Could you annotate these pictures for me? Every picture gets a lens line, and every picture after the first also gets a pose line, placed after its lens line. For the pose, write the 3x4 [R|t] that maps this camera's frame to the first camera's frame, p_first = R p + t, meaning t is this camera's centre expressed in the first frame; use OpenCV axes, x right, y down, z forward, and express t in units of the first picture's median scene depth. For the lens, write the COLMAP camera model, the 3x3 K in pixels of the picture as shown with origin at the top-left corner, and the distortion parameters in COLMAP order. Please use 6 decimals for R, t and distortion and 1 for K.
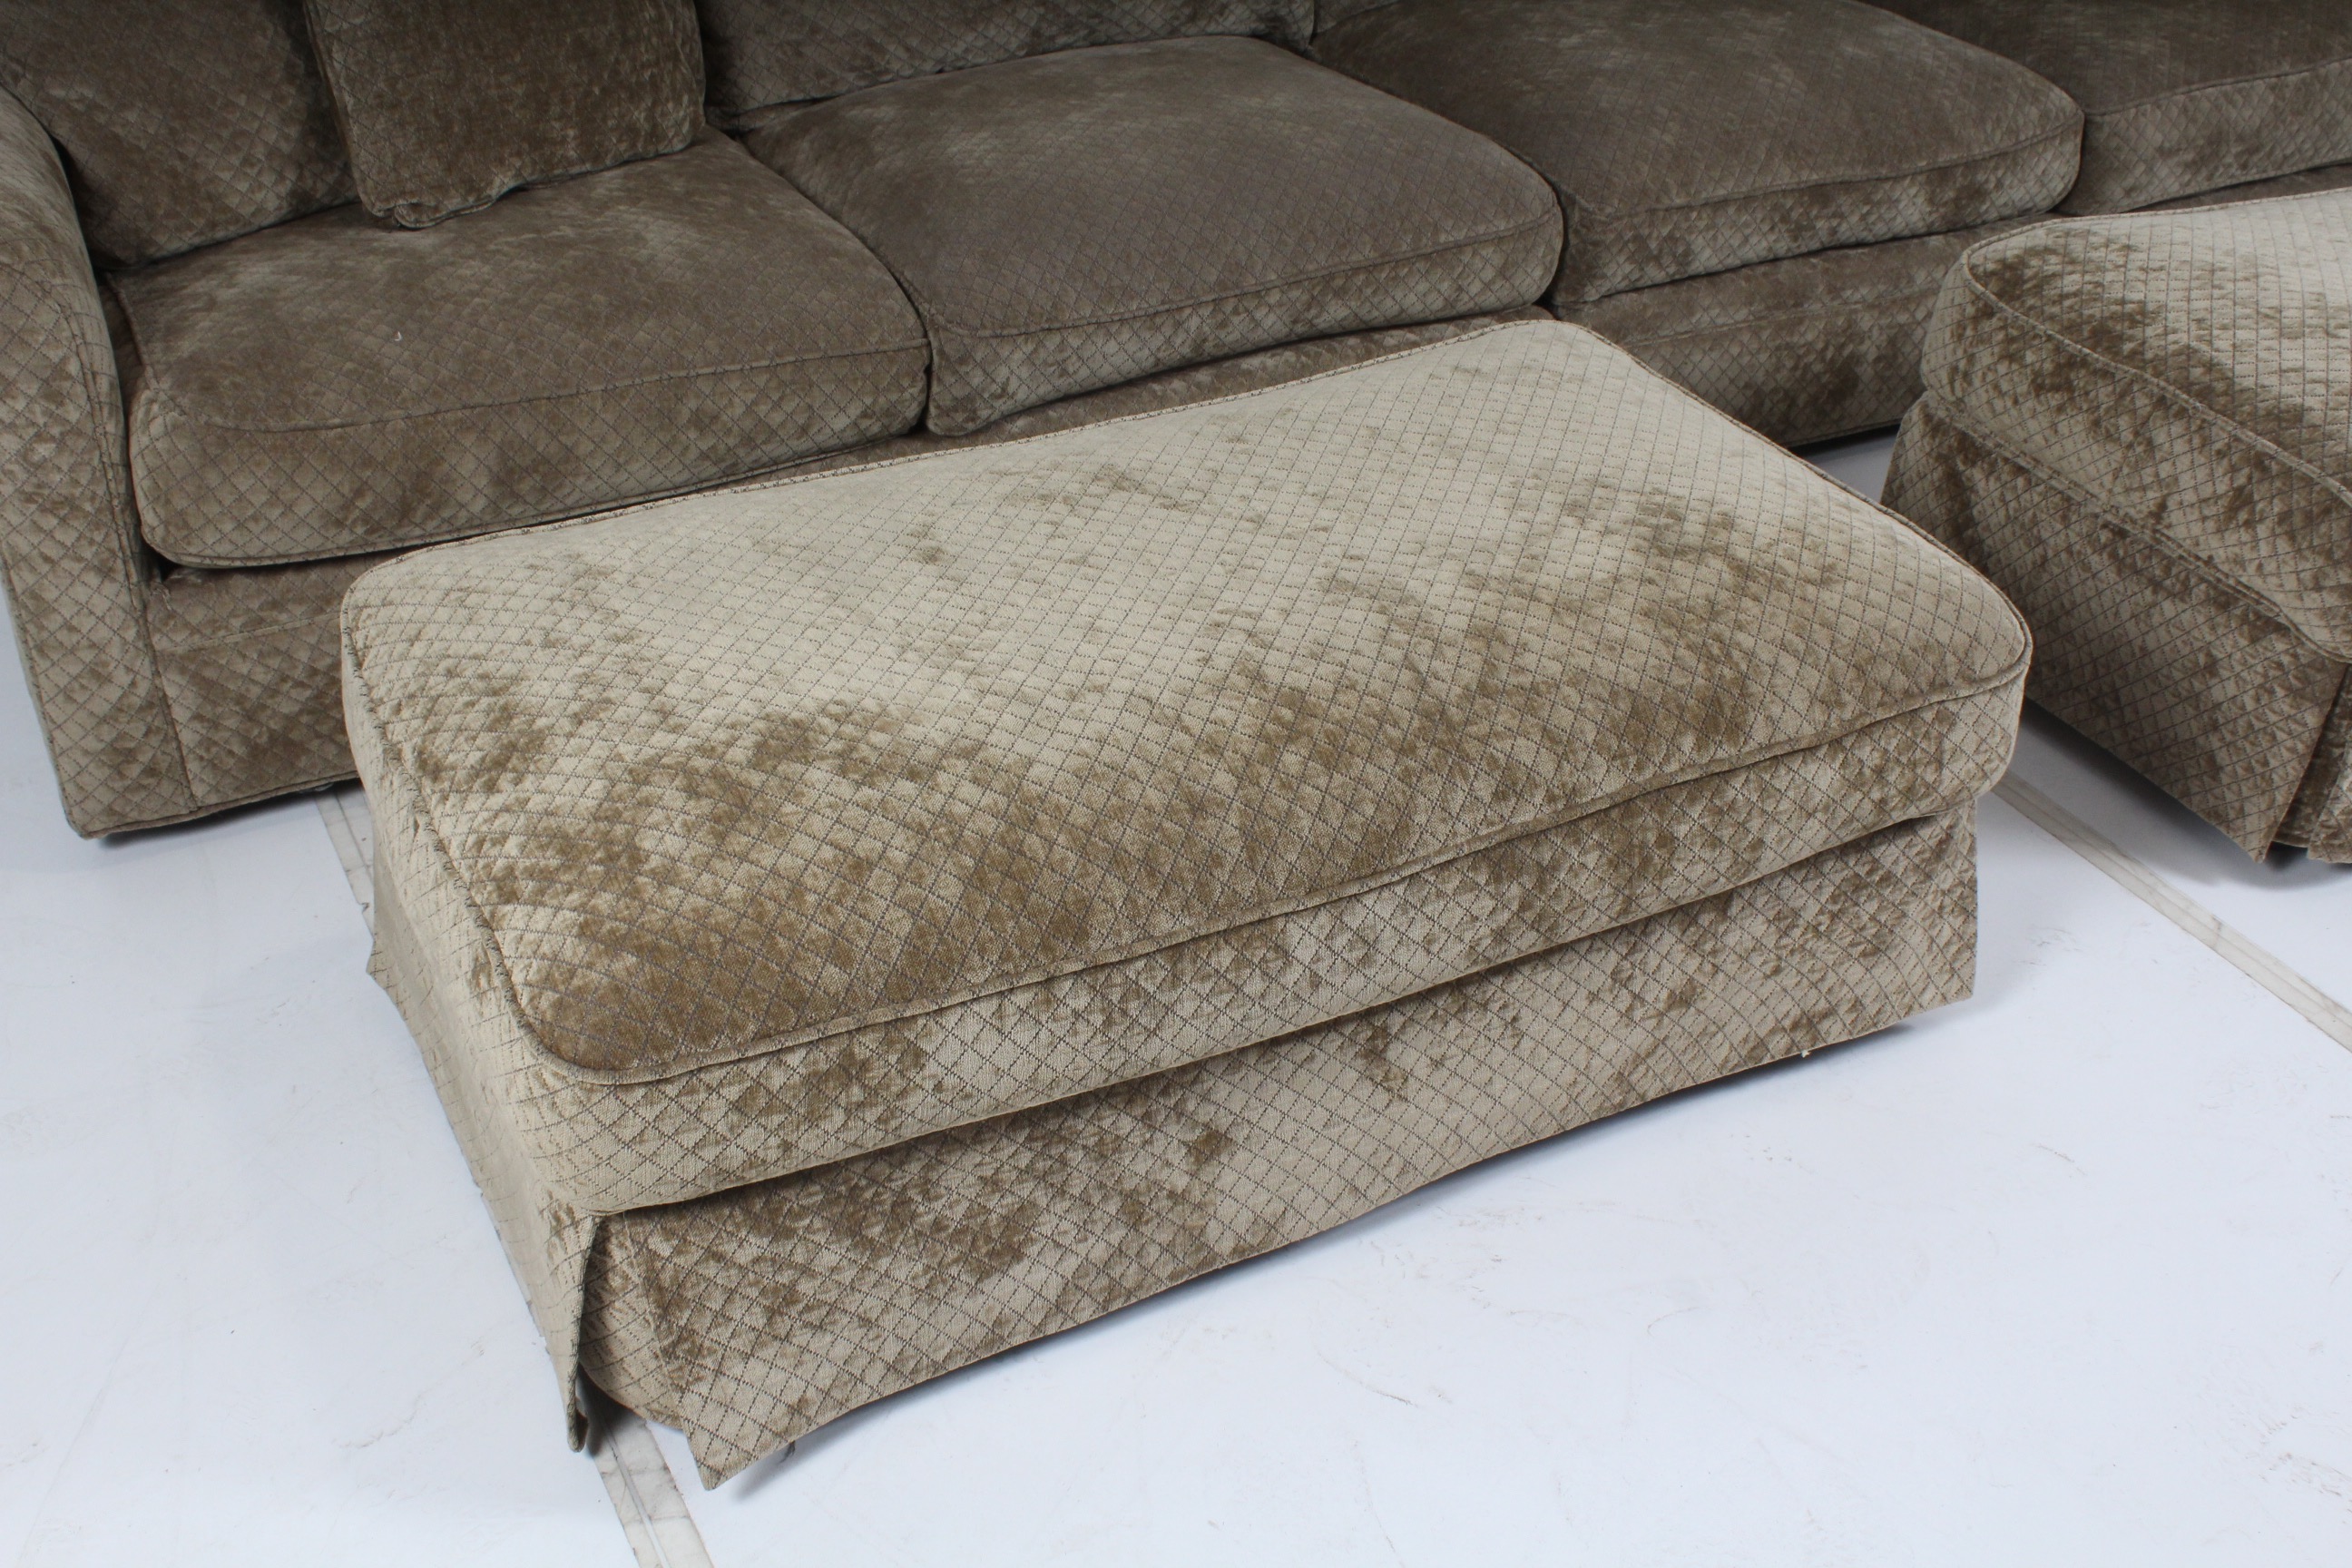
lens RADIAL K [[2598.0, 0, 1139.7], [0, 2598.0, 796.5], [0, 0, 1]] dist [-0.076316, 0.000000]
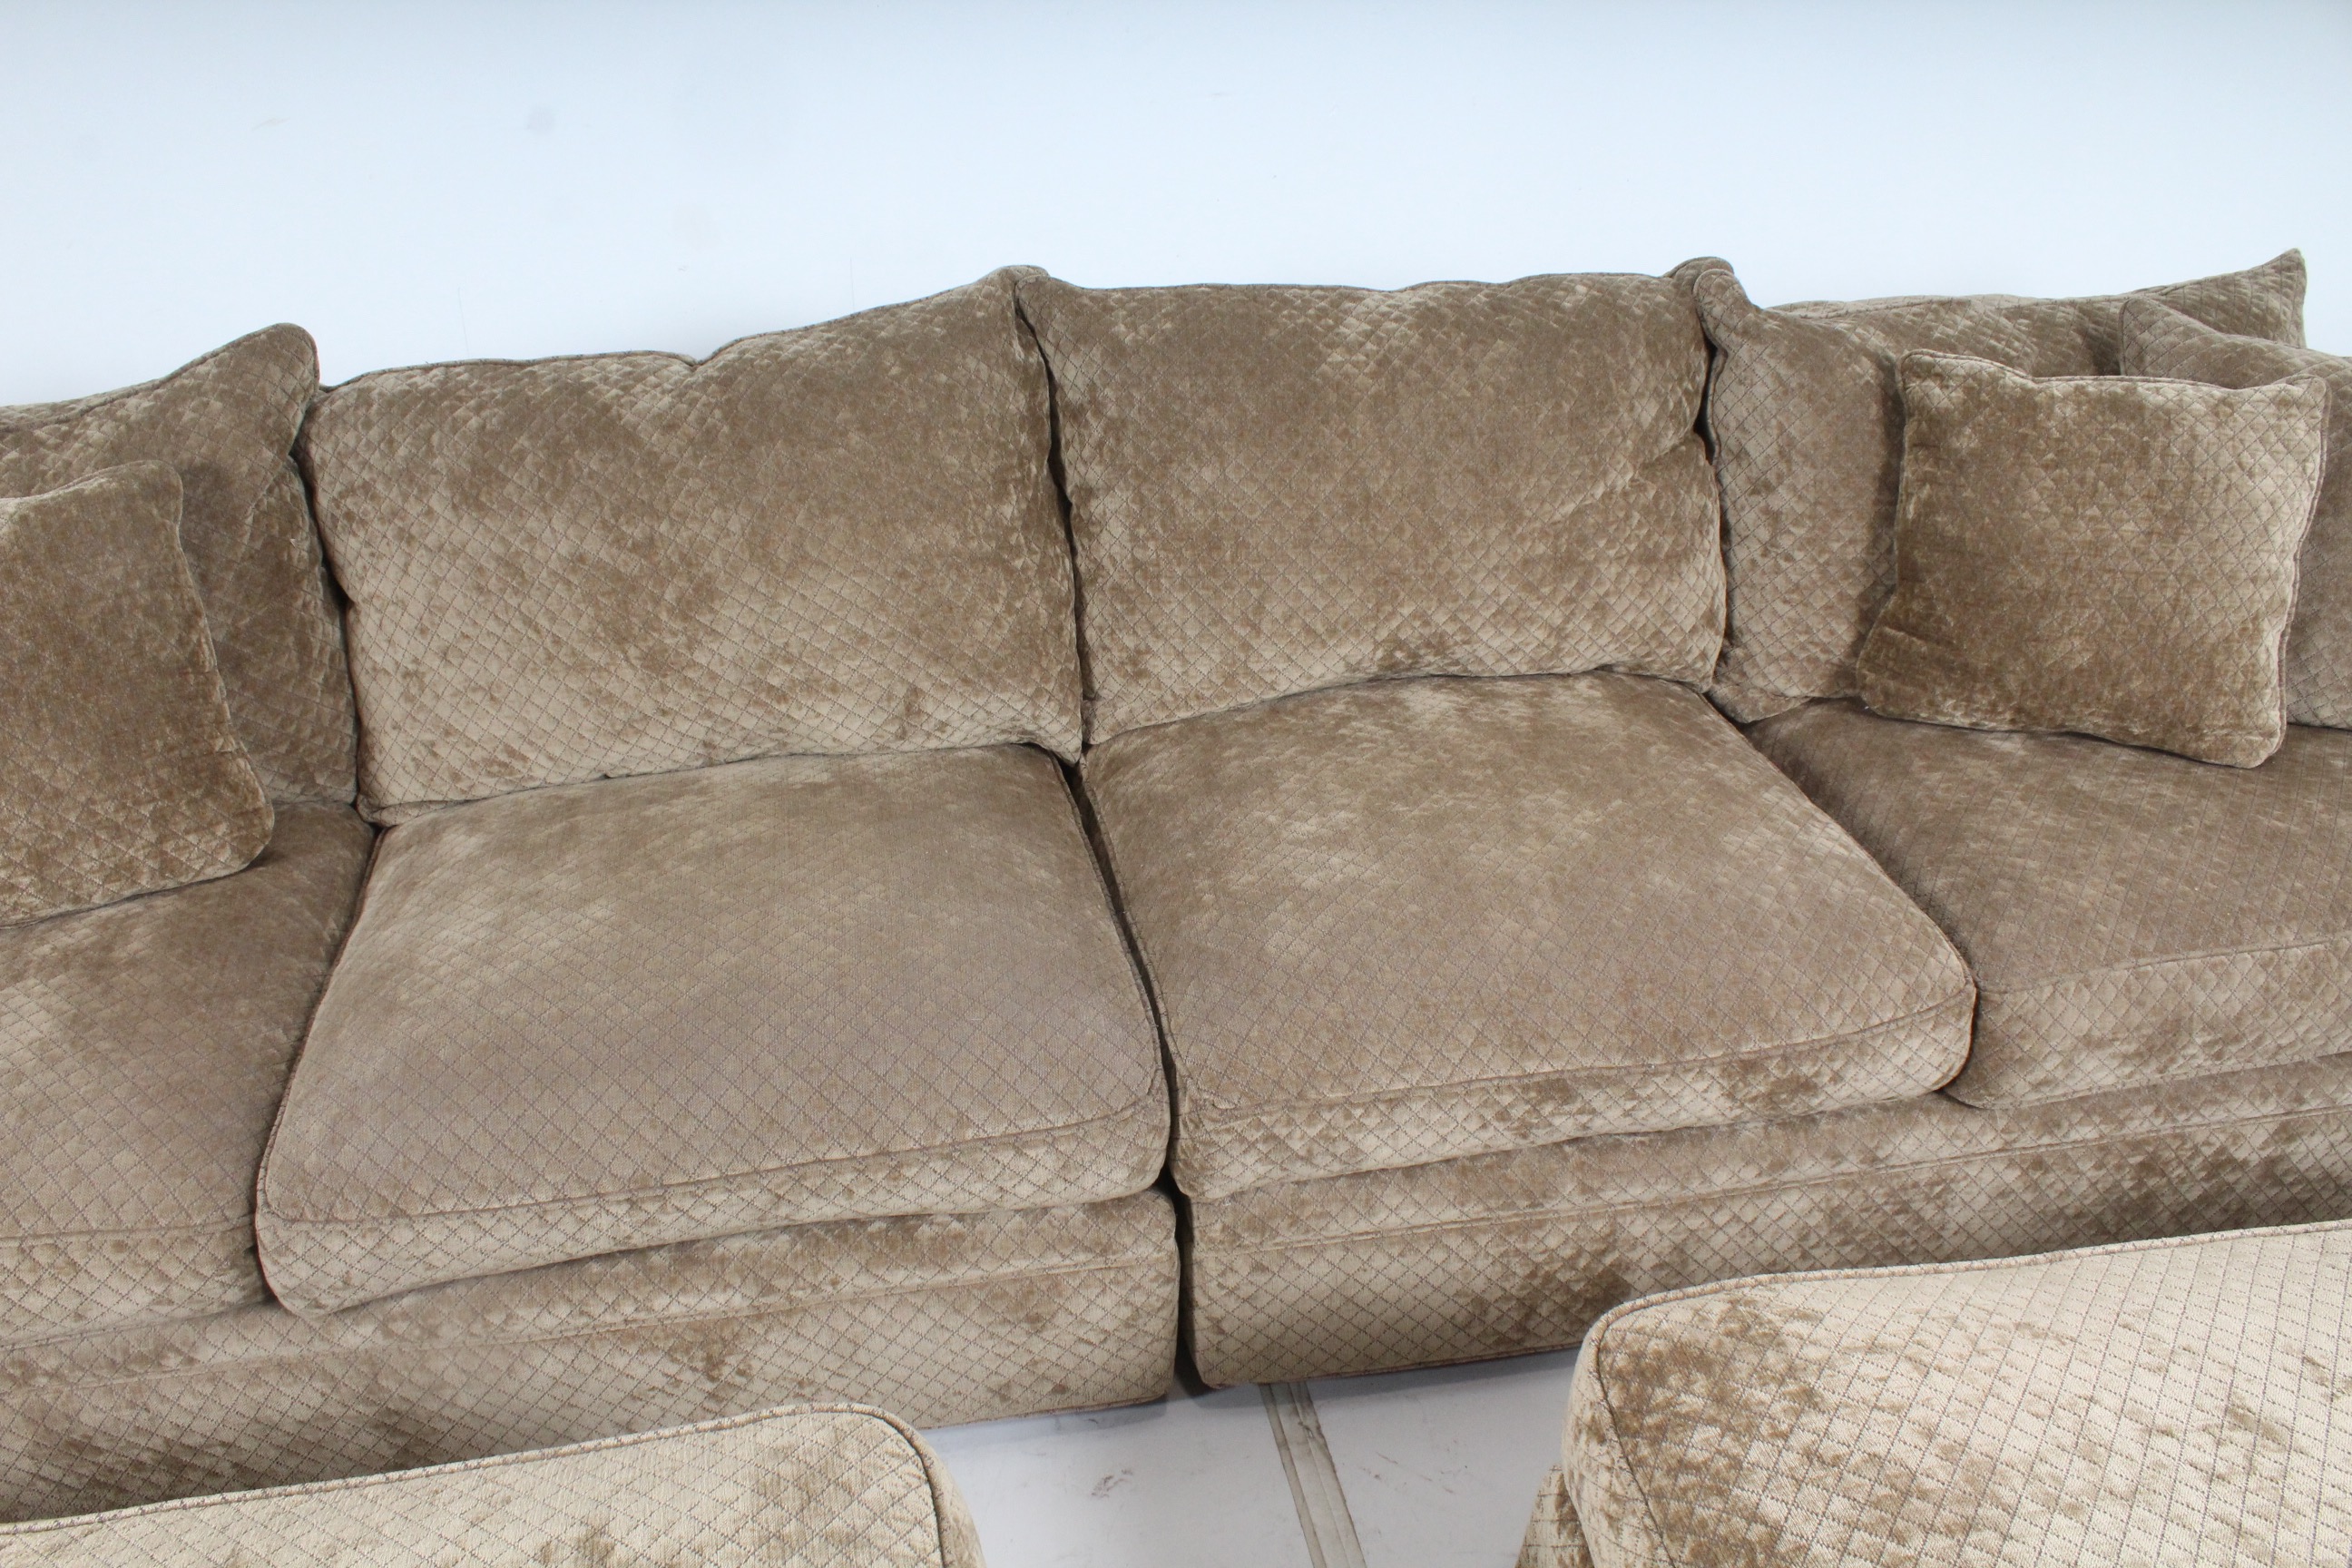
lens RADIAL K [[1935.4, 0, 1150.9], [0, 1935.4, 808.7], [0, 0, 1]] dist [-0.170253, 0.144036]
pose [[0.959783, 0.121170, -0.253246, 0.334258], [-0.137823, 0.989243, -0.049018, -0.321243], [0.244583, 0.081949, 0.966159, 0.494976]]
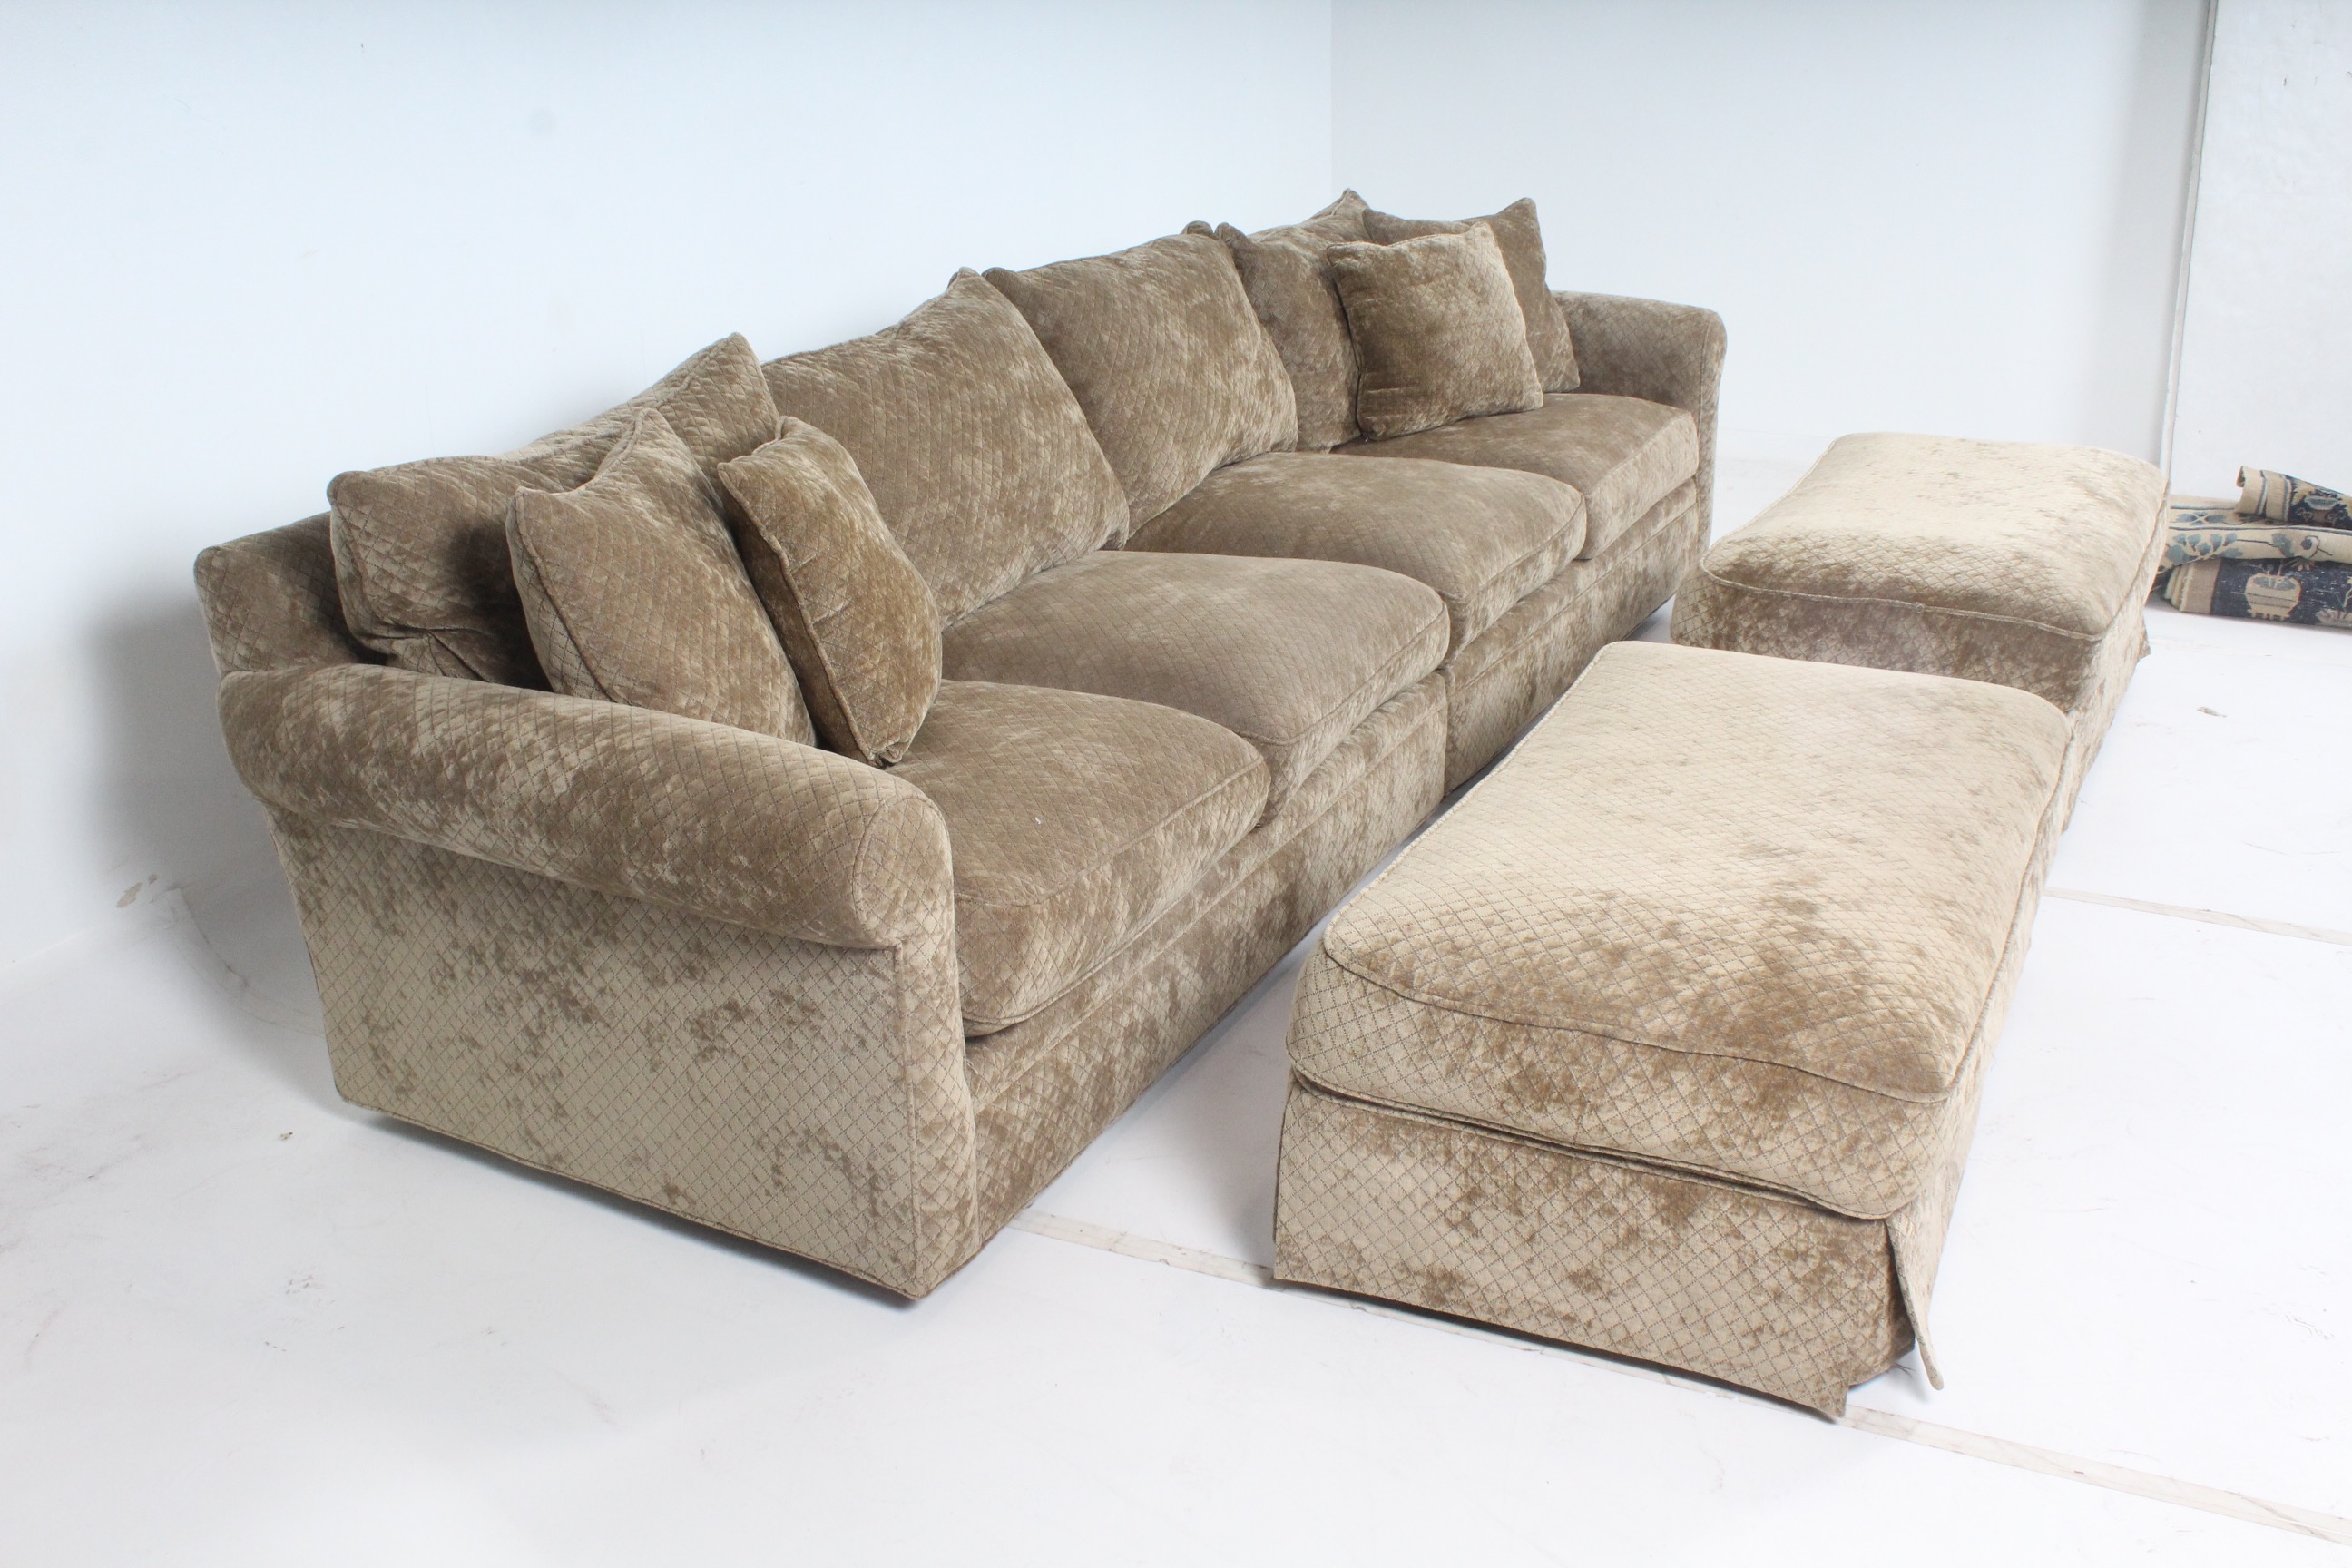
lens RADIAL K [[2259.7, 0, 1154.0], [0, 2259.7, 779.1], [0, 0, 1]] dist [-0.096067, 0.000000]
pose [[0.797157, -0.229021, 0.558650, -0.806792], [0.344499, 0.932398, -0.109335, -0.054667], [-0.495844, 0.279612, 0.822165, 0.055707]]
